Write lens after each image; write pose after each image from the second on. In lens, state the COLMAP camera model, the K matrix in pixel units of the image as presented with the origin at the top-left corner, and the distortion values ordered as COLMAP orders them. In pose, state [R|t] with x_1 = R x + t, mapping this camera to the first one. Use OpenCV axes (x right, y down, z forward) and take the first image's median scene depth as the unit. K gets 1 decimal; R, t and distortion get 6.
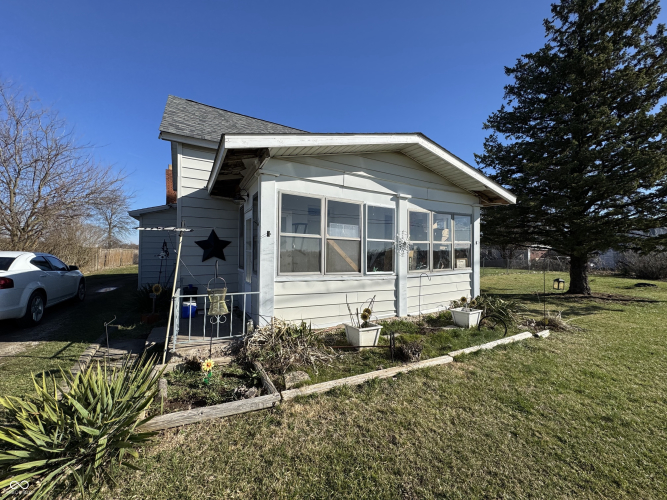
lens RADIAL K [[264.6, 0, 334.8], [0, 264.6, 252.0], [0, 0, 1]] dist [-0.003682, 0.000279]
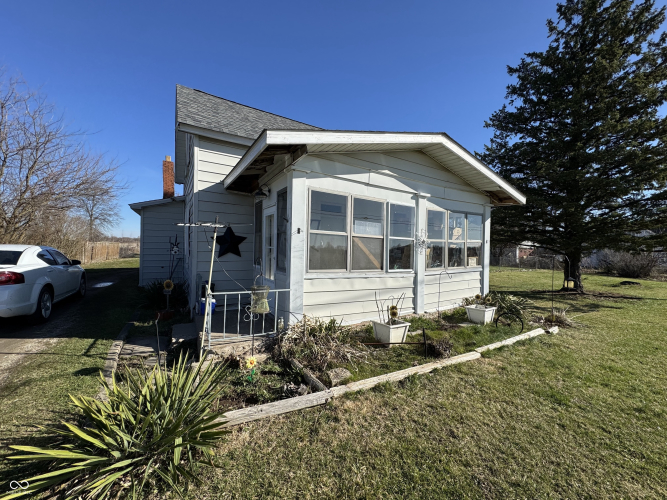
lens RADIAL K [[264.6, 0, 336.6], [0, 264.6, 254.6], [0, 0, 1]] dist [-0.003682, 0.000279]
pose [[0.999118, 0.010652, 0.040620, -0.127209], [-0.011760, 0.999562, 0.027158, -0.007621], [-0.040313, -0.027612, 0.998806, -0.001506]]
